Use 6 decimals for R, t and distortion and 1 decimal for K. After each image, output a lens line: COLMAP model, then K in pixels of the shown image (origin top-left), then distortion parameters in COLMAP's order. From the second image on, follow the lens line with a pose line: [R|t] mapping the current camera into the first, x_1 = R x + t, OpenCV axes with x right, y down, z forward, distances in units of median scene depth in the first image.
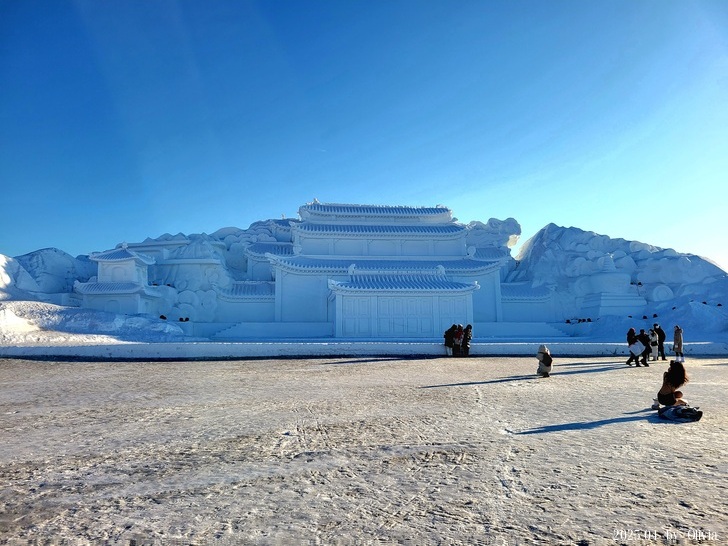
lens RADIAL K [[479.6, 0, 376.9], [0, 479.6, 270.6], [0, 0, 1]] dist [0.051032, 0.001318]
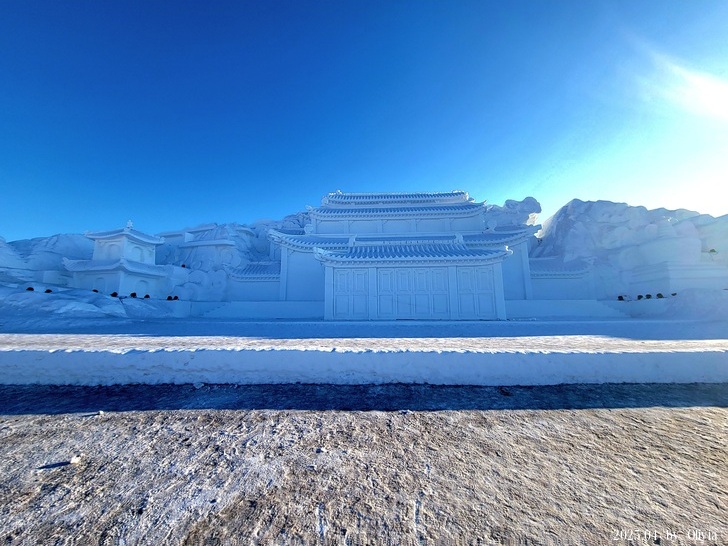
lens RADIAL K [[294.2, 0, 367.9], [0, 294.2, 267.7], [0, 0, 1]] dist [-0.000566, -0.000645]
pose [[0.984761, -0.024999, -0.172106, 0.056383], [0.021819, 0.999555, -0.020343, 0.048570], [0.172537, 0.016278, 0.984868, 0.393885]]
